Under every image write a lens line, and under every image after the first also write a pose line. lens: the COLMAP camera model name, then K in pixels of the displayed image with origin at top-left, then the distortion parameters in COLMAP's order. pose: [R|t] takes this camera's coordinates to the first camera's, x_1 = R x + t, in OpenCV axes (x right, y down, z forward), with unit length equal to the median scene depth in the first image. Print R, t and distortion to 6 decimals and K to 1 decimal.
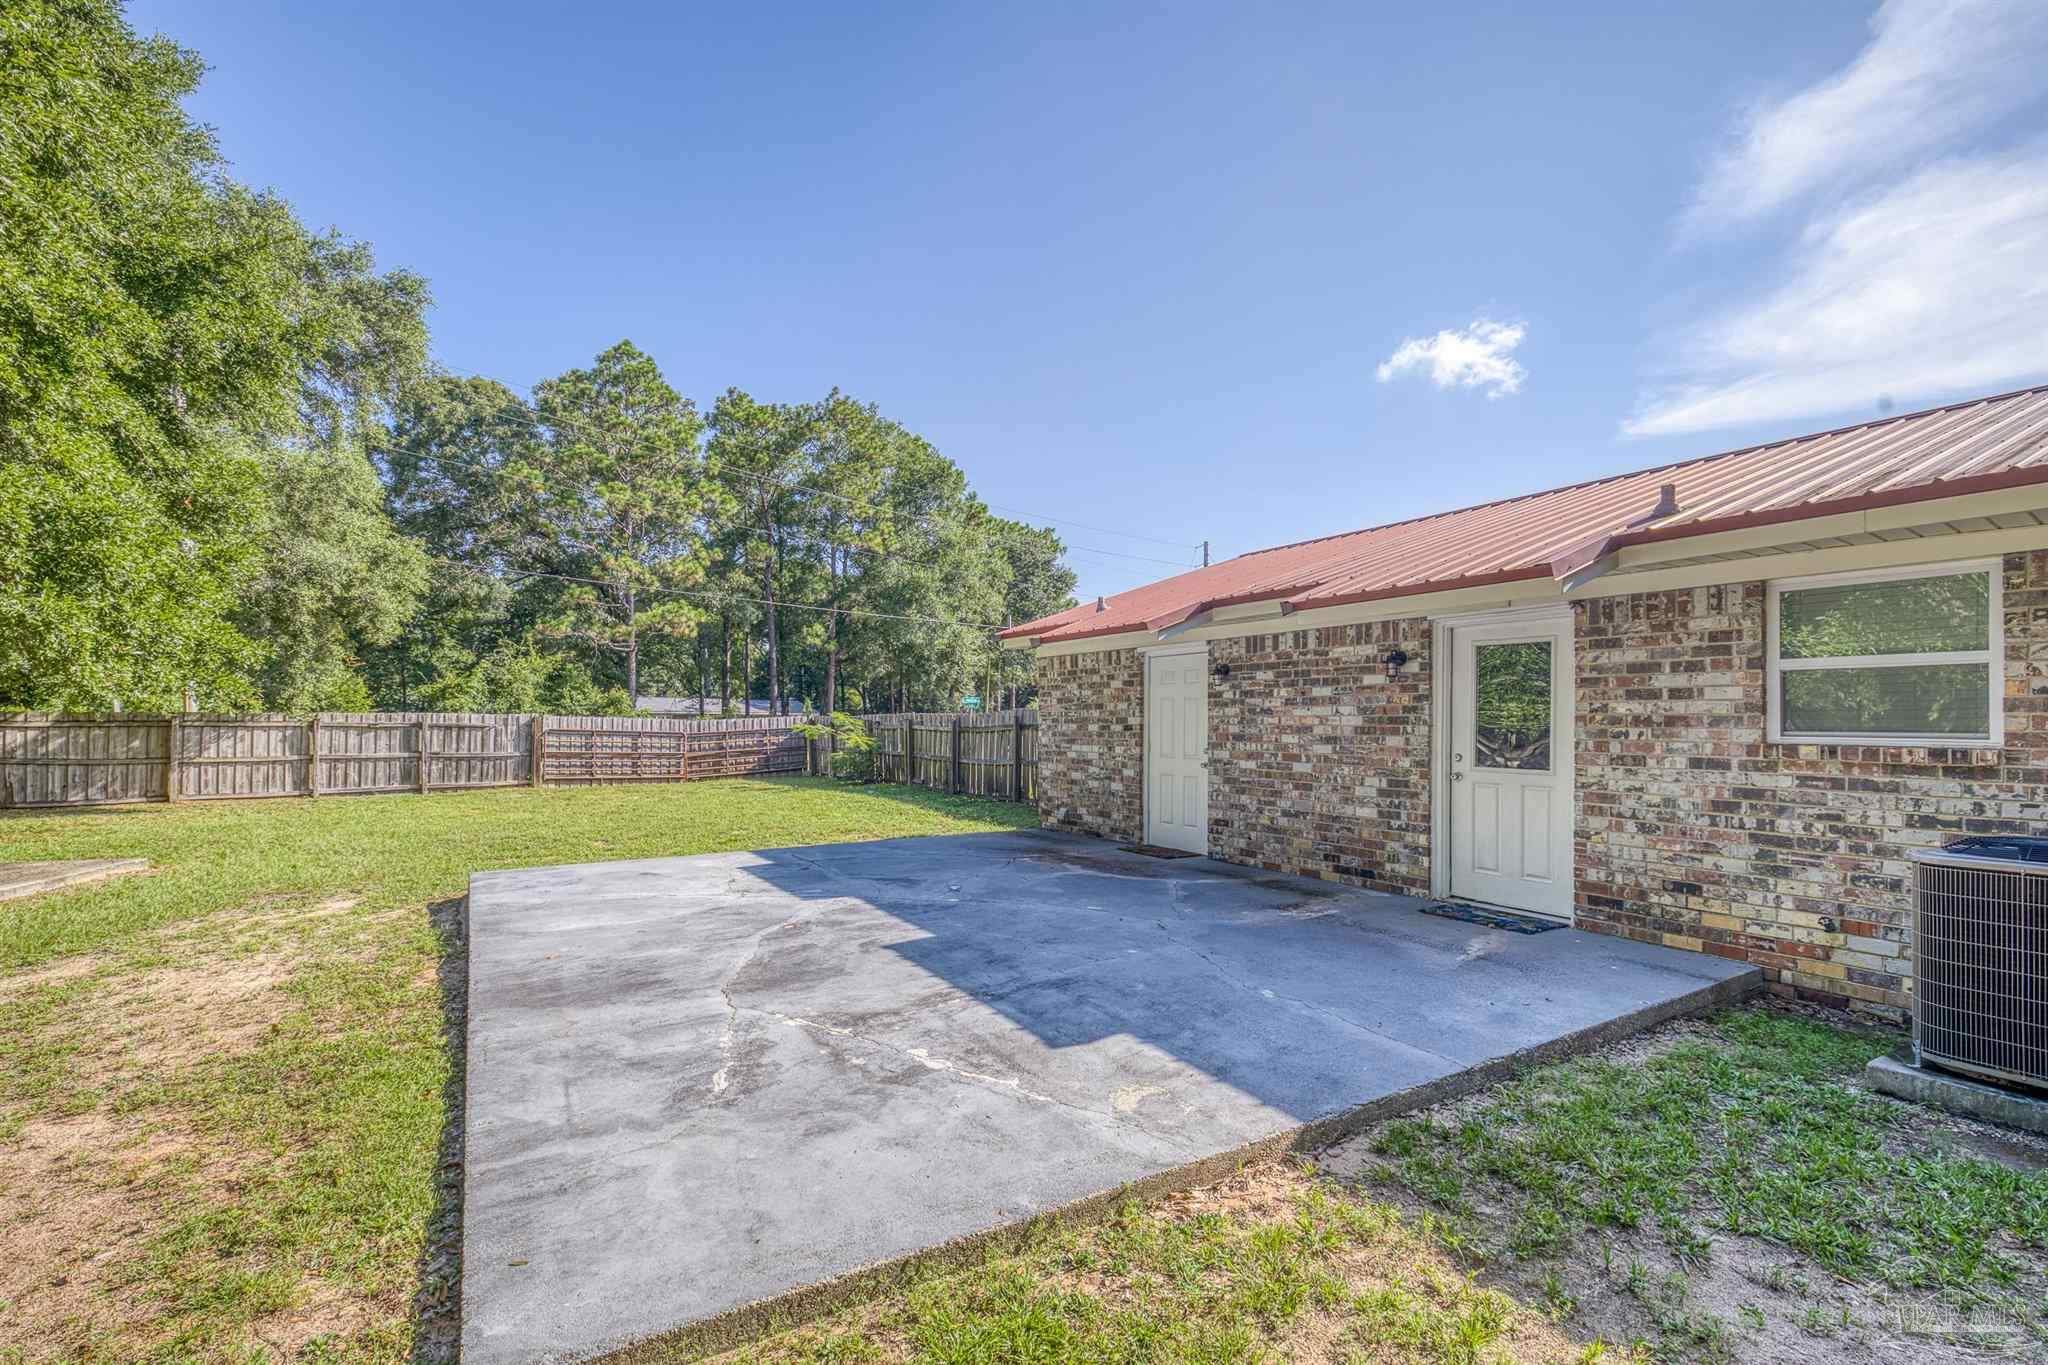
lens RADIAL K [[884.8, 0, 1003.9], [0, 884.8, 720.0], [0, 0, 1]] dist [-0.003205, 0.000277]
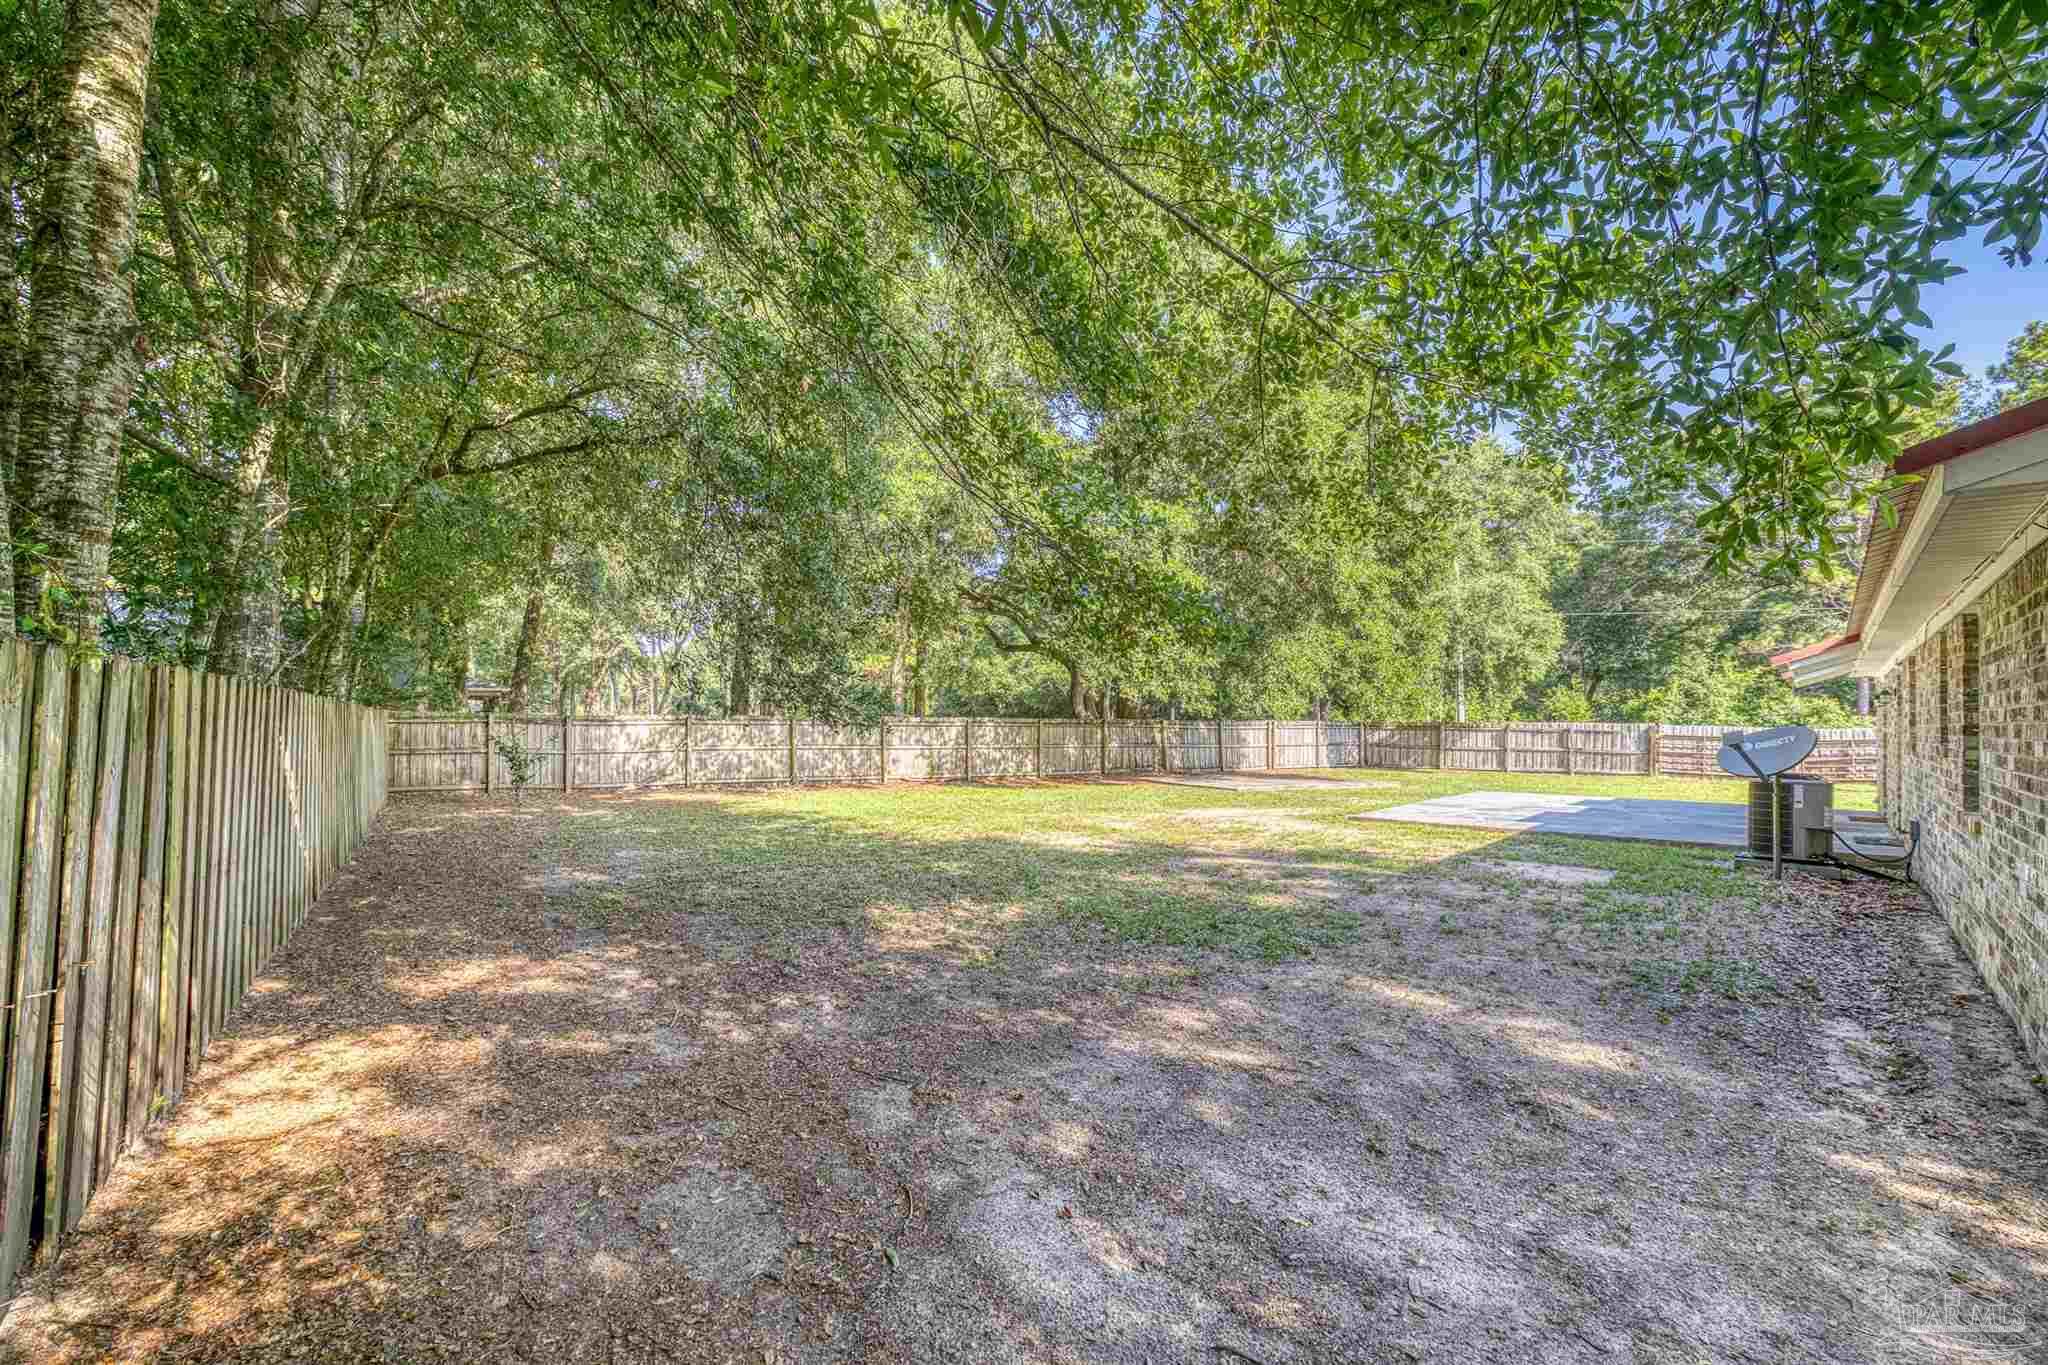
lens RADIAL K [[884.8, 0, 1030.5], [0, 884.8, 688.1], [0, 0, 1]] dist [-0.003205, 0.000277]
pose [[0.302407, -0.034278, -0.952562, 0.603467], [-0.008512, 0.999216, -0.038659, -0.000343], [0.953141, 0.019799, 0.301878, -0.414393]]
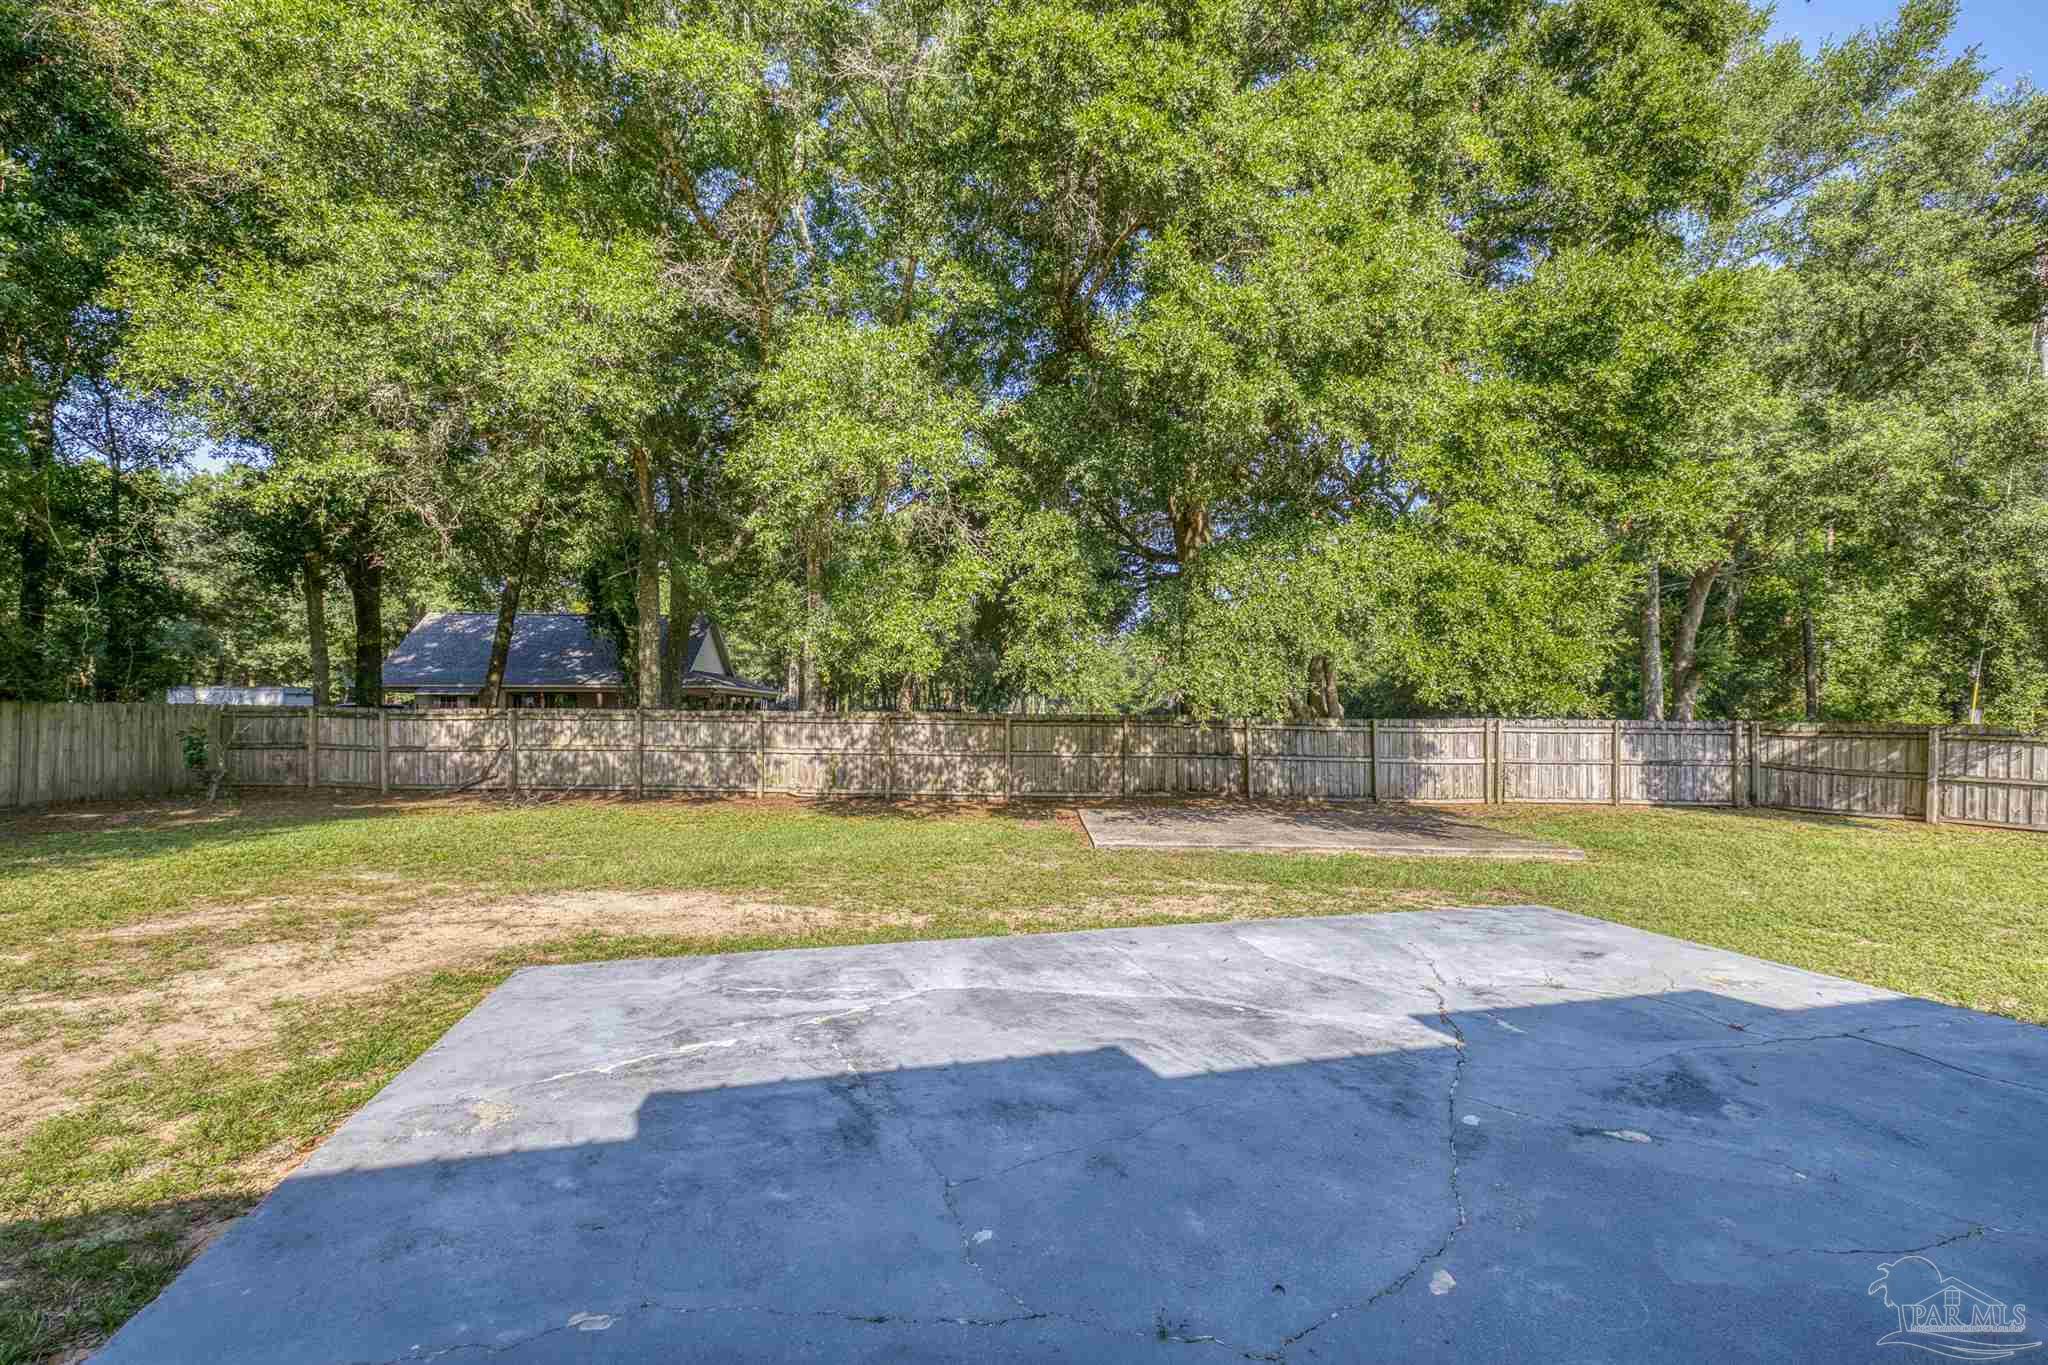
lens RADIAL K [[884.8, 0, 1013.7], [0, 884.8, 687.3], [0, 0, 1]] dist [-0.003205, 0.000277]
pose [[-0.245352, -0.033772, -0.968846, 0.169928], [-0.014879, 0.999406, -0.031069, -0.003690], [0.969320, 0.006792, -0.245709, 0.317040]]
